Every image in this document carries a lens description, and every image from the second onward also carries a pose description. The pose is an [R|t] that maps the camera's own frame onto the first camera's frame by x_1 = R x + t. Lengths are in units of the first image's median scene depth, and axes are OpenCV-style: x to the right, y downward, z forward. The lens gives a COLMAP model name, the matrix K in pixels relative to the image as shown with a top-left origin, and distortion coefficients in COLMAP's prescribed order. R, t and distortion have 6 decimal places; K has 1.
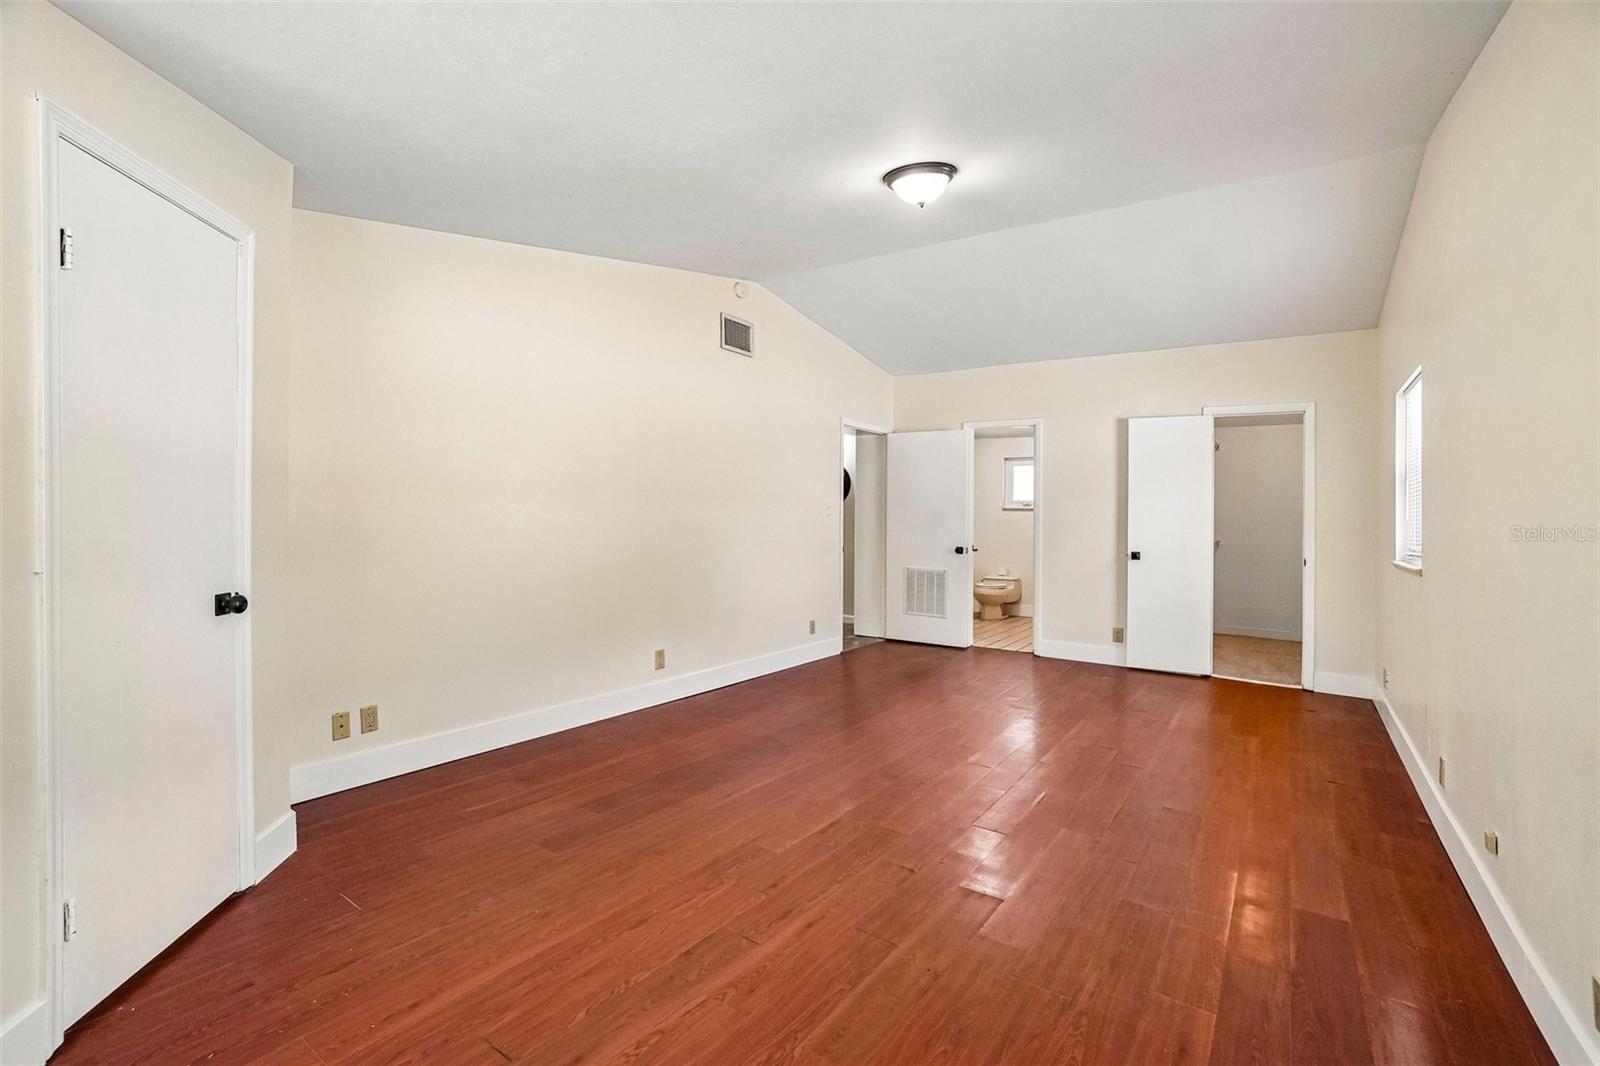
lens RADIAL K [[707.4, 0, 786.2], [0, 707.4, 520.4], [0, 0, 1]] dist [-0.056911, 0.018609]
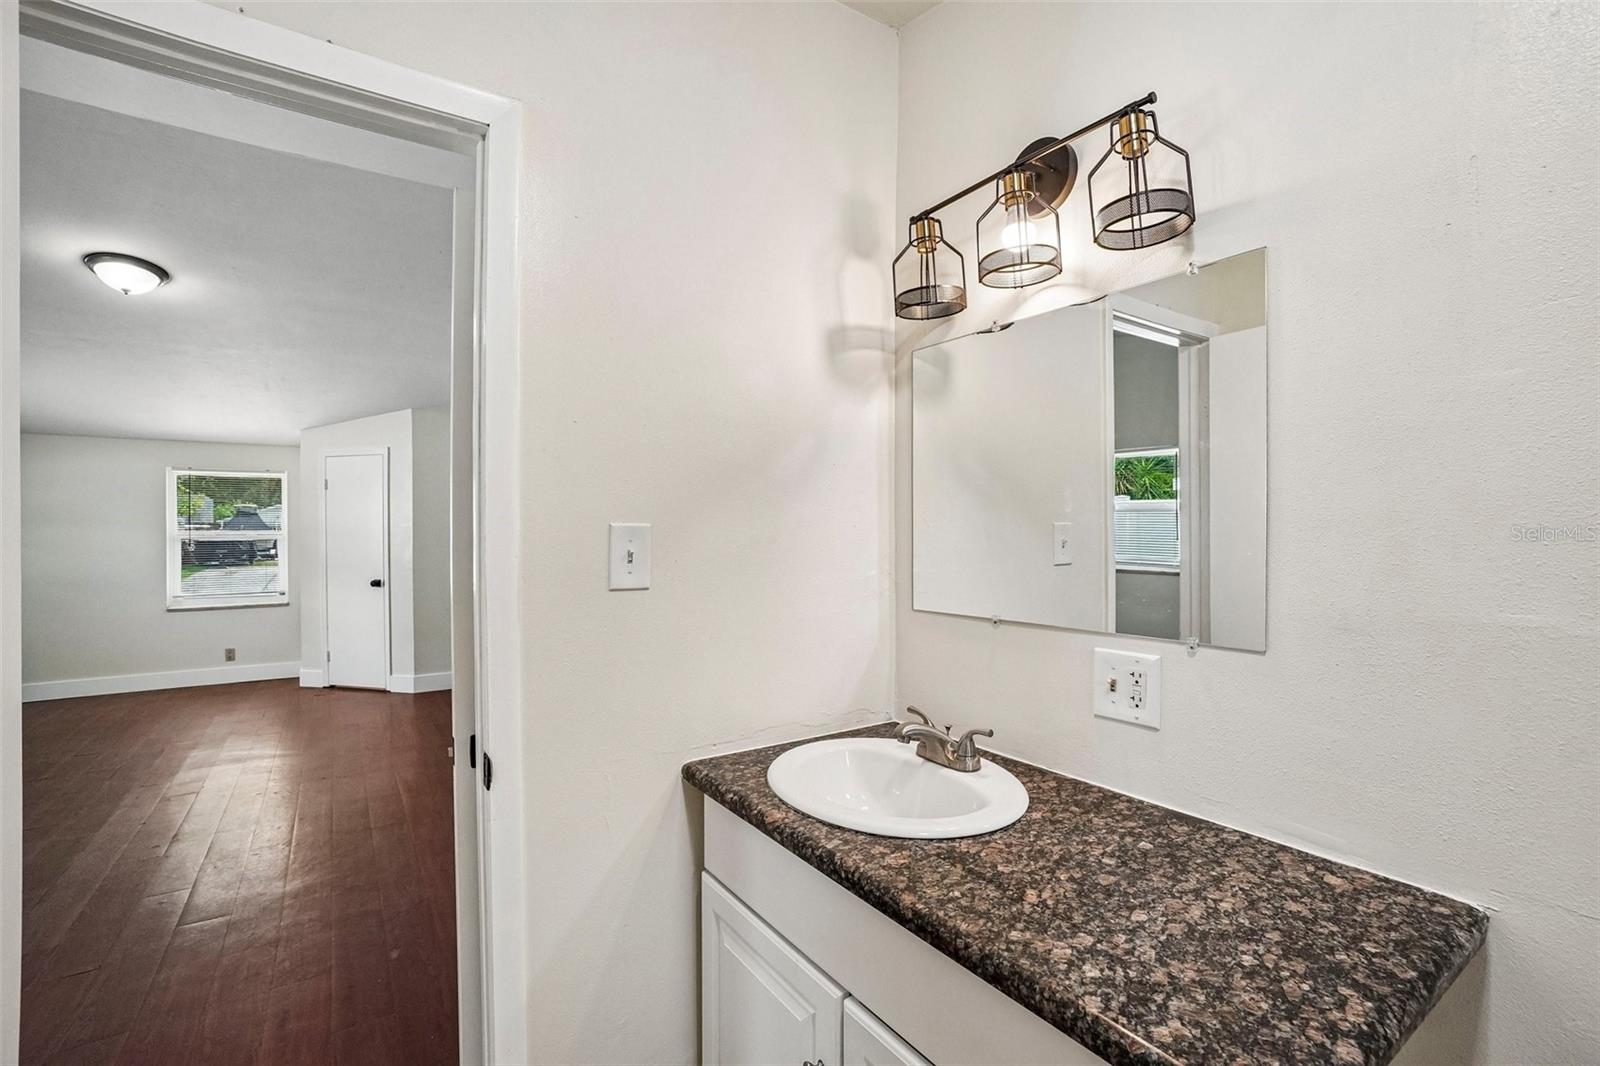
lens RADIAL K [[707.4, 0, 806.2], [0, 707.4, 525.3], [0, 0, 1]] dist [-0.056911, 0.018609]
pose [[-0.338582, -0.021497, -0.940691, 0.544221], [-0.005437, 0.999767, -0.020890, -0.029834], [0.940921, -0.001958, -0.338620, 1.520614]]
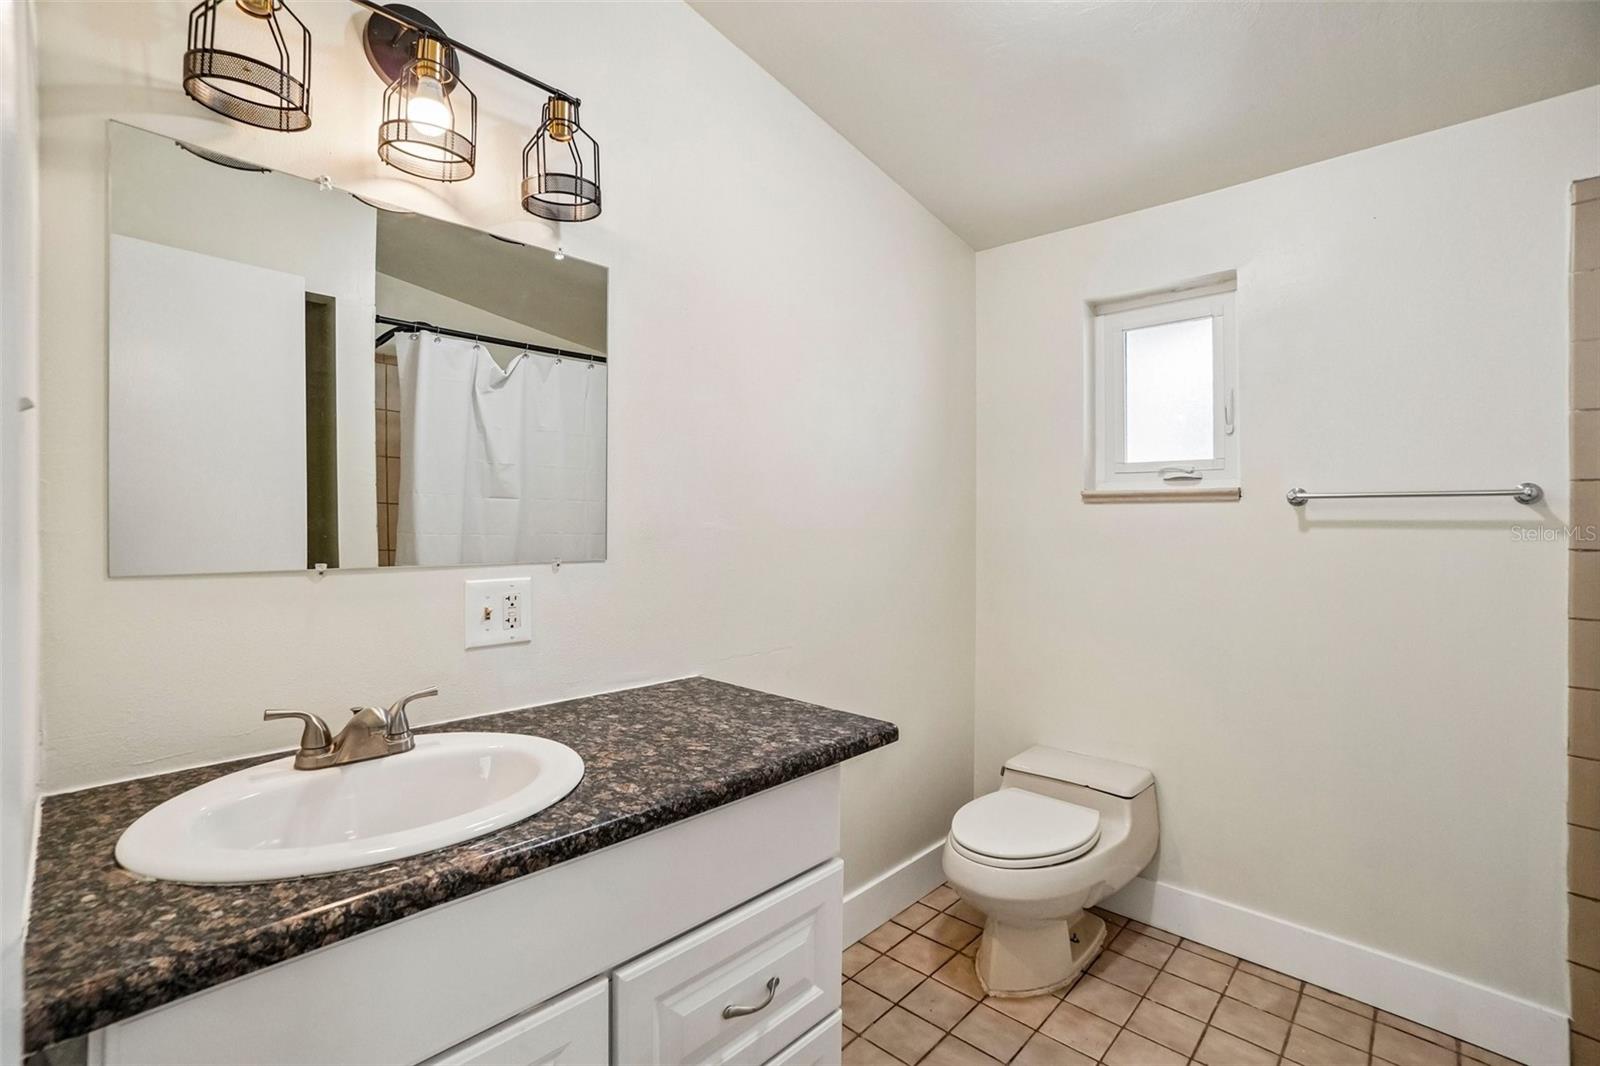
lens RADIAL K [[707.4, 0, 778.4], [0, 707.4, 537.9], [0, 0, 1]] dist [-0.056911, 0.018609]
pose [[0.988935, -0.006448, -0.148209, 0.421167], [0.007825, 0.999931, 0.008705, -0.008799], [0.148142, -0.009769, 0.988918, 1.308992]]
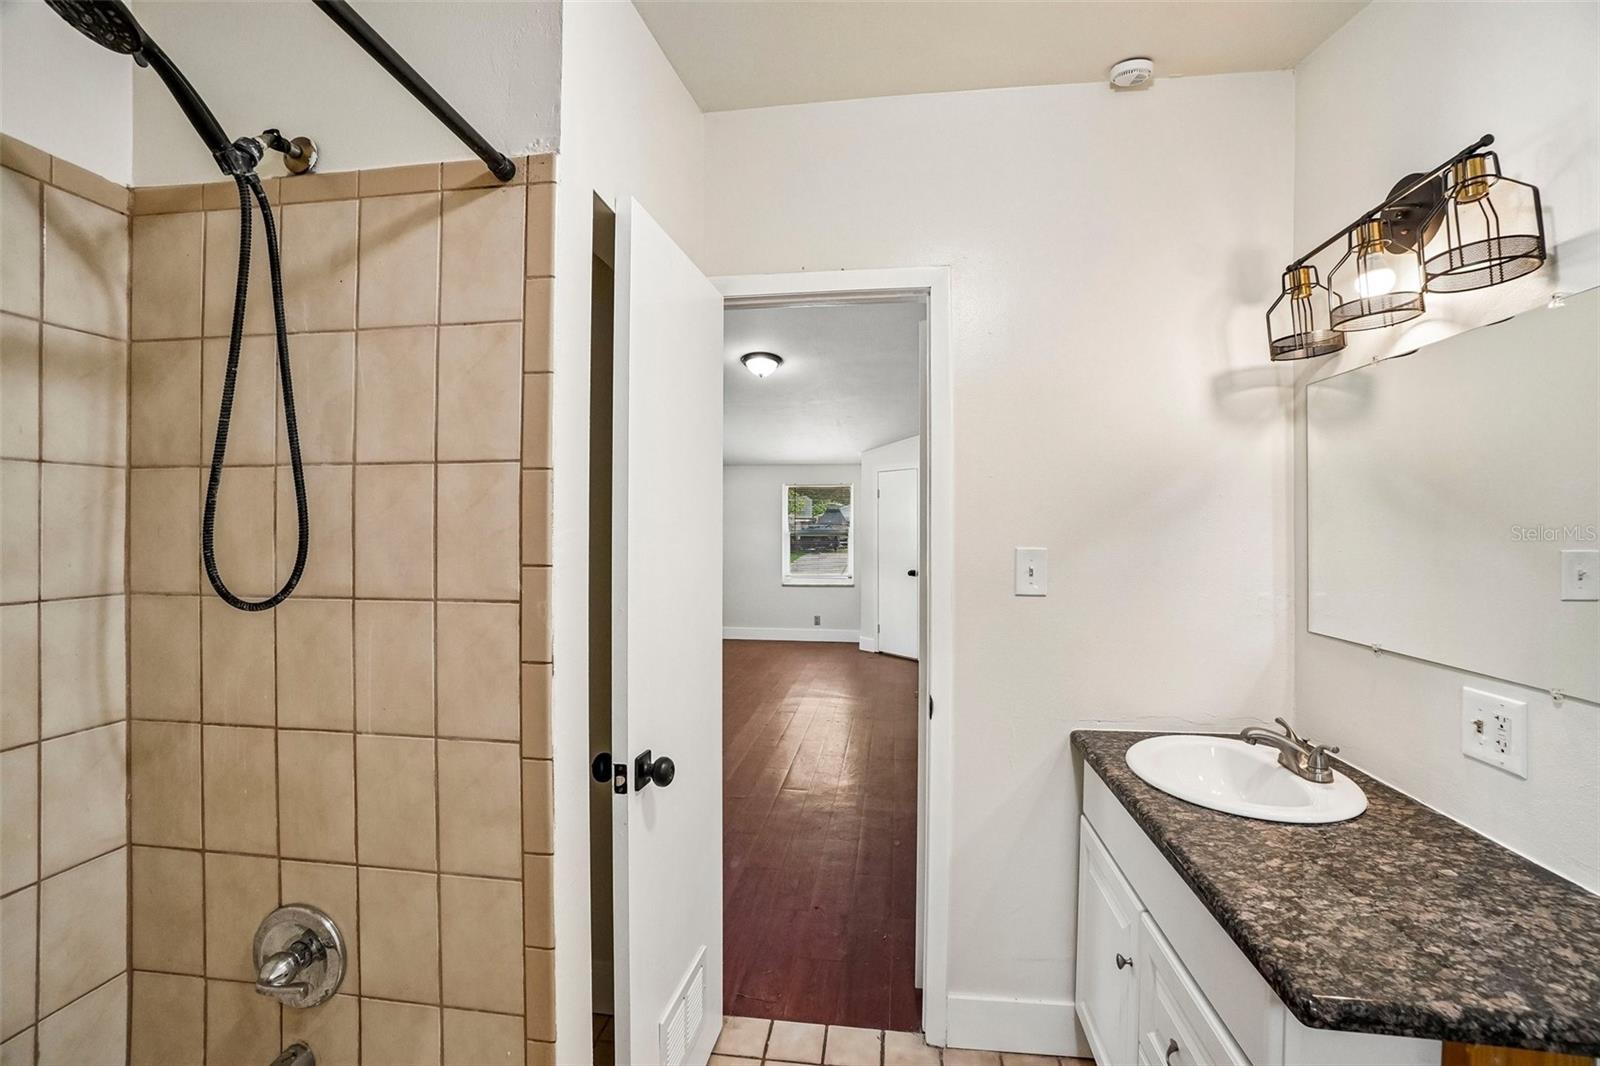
lens RADIAL K [[707.4, 0, 802.1], [0, 707.4, 511.3], [0, 0, 1]] dist [-0.056911, 0.018609]
pose [[-0.878594, -0.029584, -0.476652, 0.594707], [-0.020939, 0.999506, -0.023439, -0.042840], [0.477110, -0.010612, -0.878780, 1.630755]]
